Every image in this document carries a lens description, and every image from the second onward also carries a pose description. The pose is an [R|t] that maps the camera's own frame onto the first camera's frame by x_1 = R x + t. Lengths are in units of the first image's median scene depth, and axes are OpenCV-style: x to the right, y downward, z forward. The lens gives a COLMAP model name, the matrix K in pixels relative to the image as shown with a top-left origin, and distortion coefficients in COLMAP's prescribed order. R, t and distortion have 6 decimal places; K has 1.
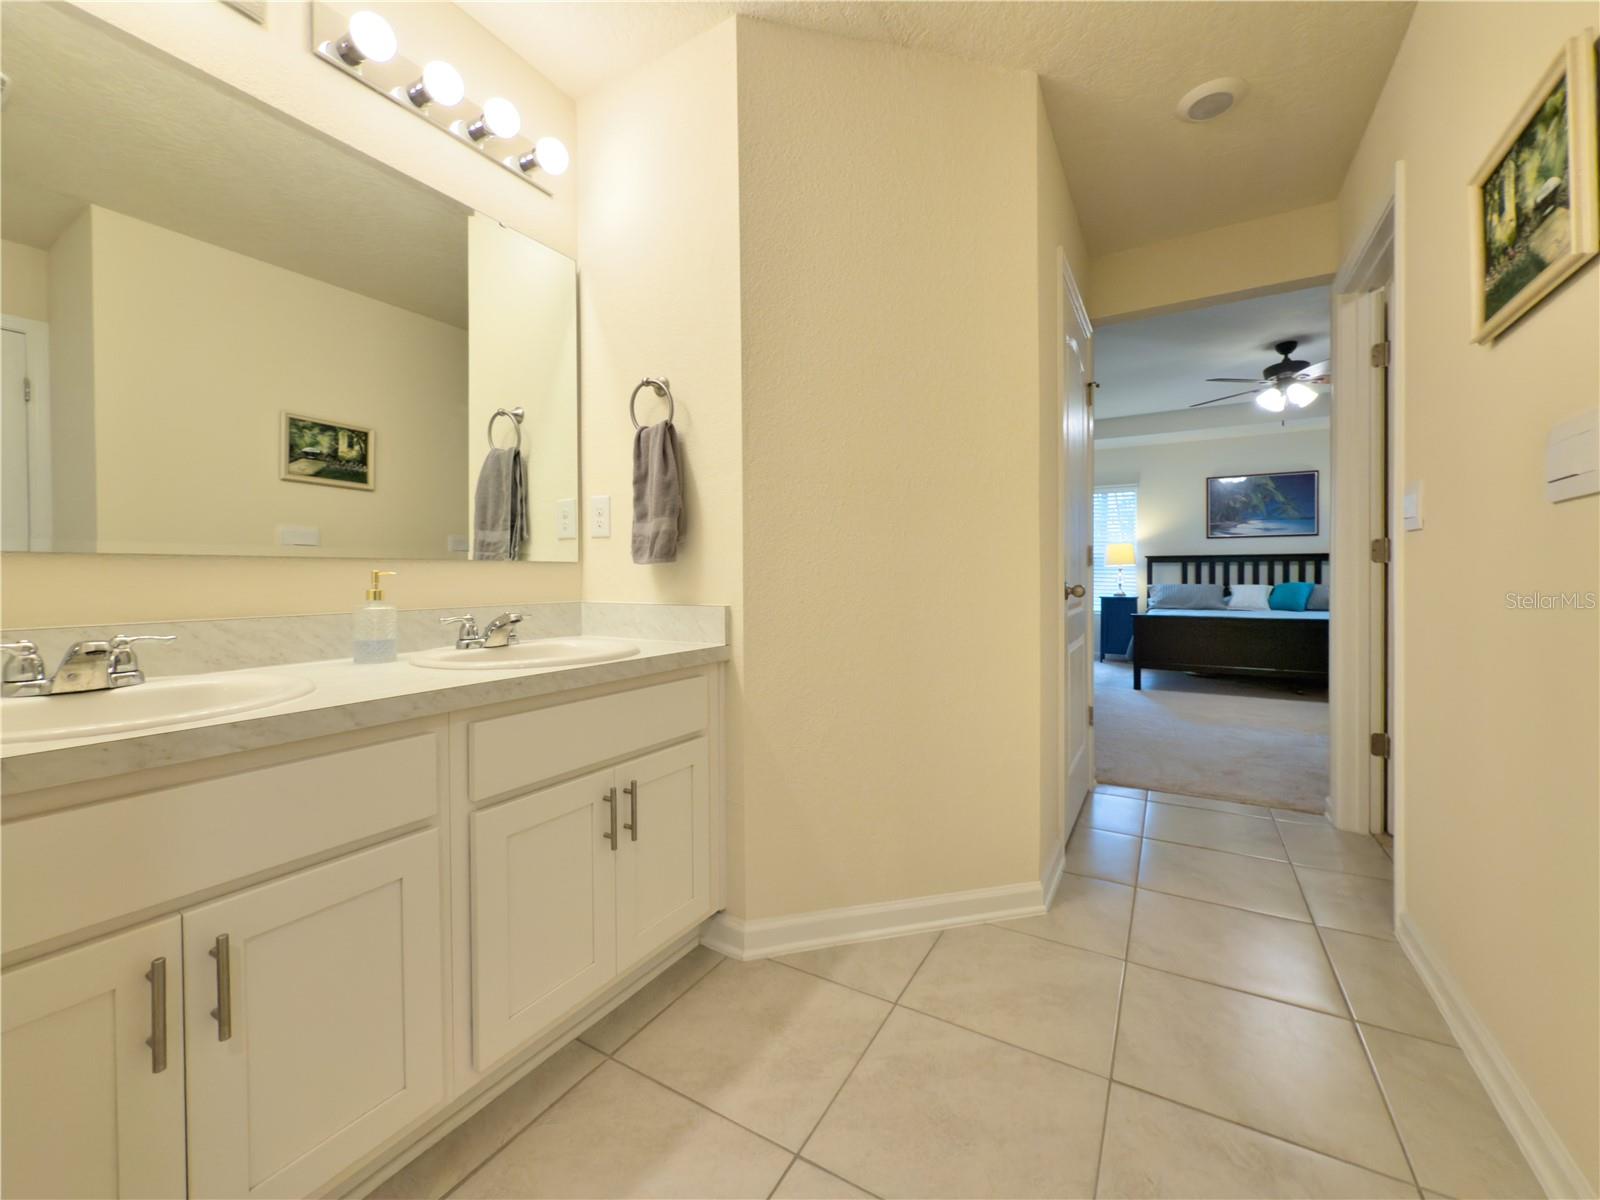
lens RADIAL K [[646.5, 0, 800.0], [0, 646.5, 600.0], [0, 0, 1]] dist [0.000010, 0.000041]
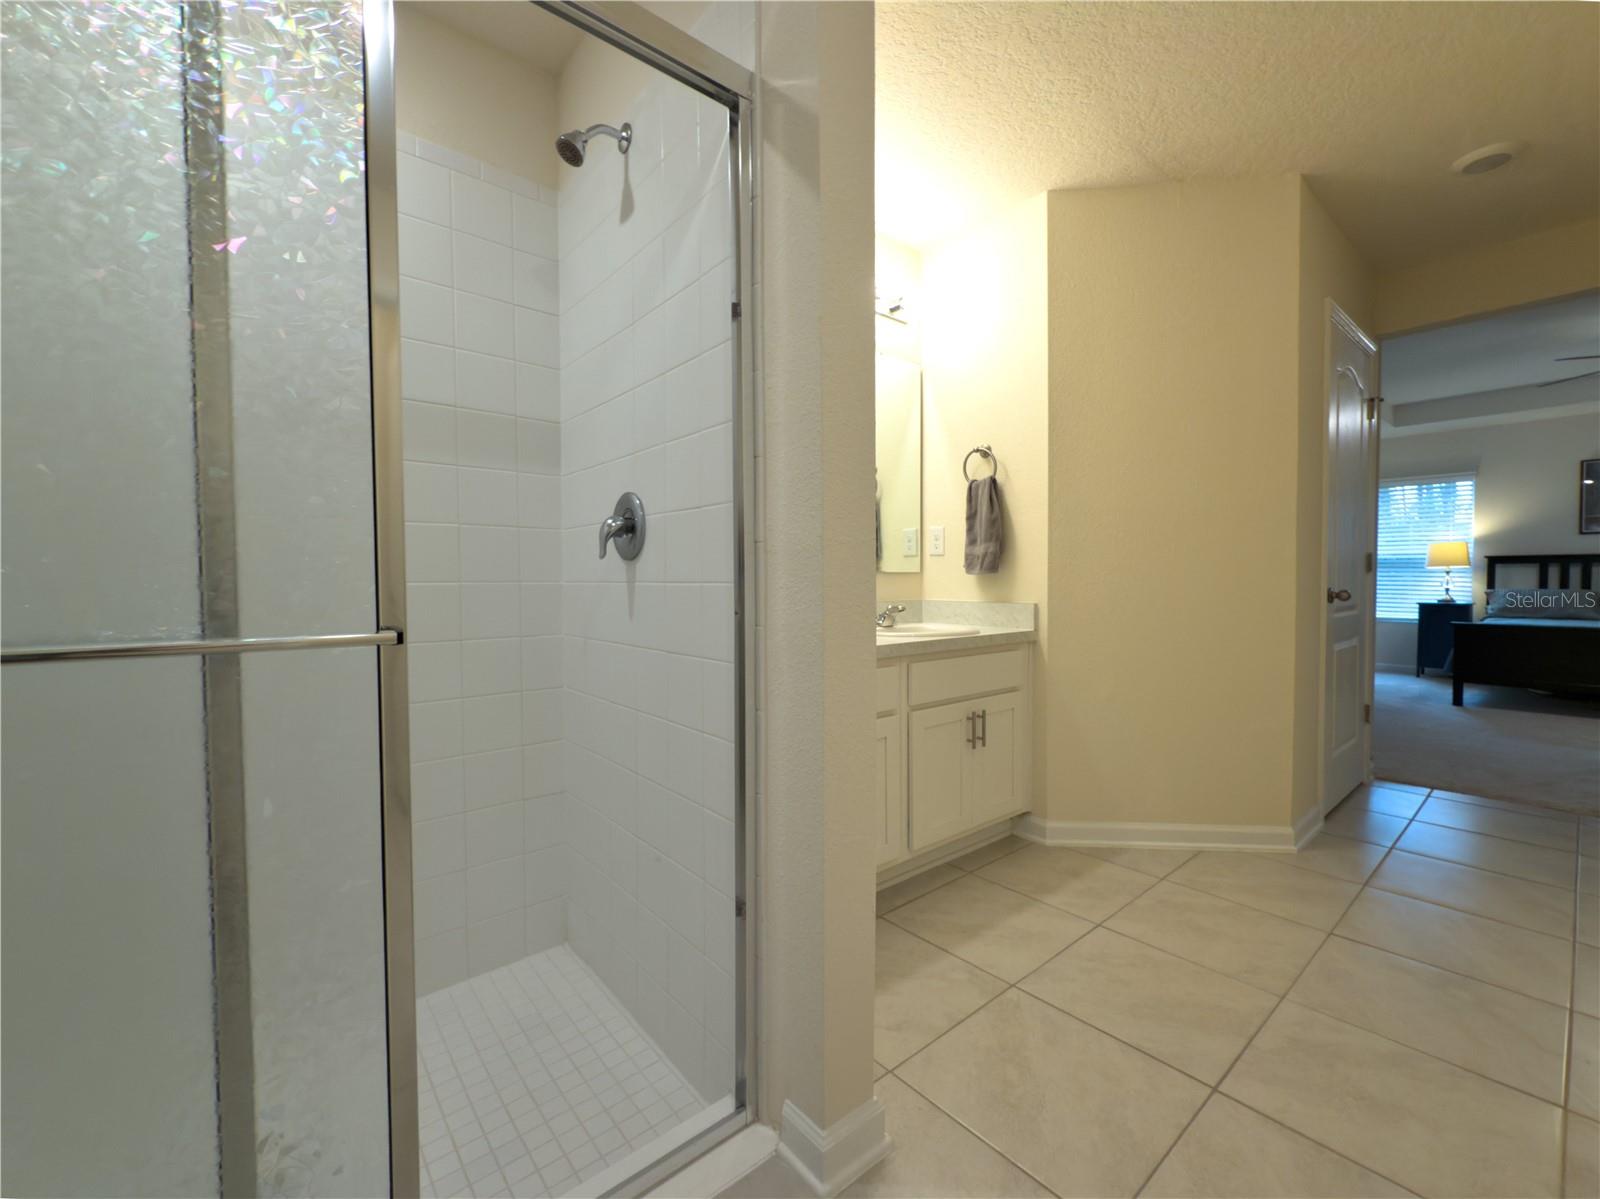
lens RADIAL K [[673.9, 0, 800.0], [0, 673.9, 599.5], [0, 0, 1]] dist [0.000660, 0.000150]
pose [[0.943853, 0.013057, -0.330107, -0.107008], [-0.013756, 0.999905, 0.000220, 0.007186], [0.330079, 0.004334, 0.943943, -0.574560]]
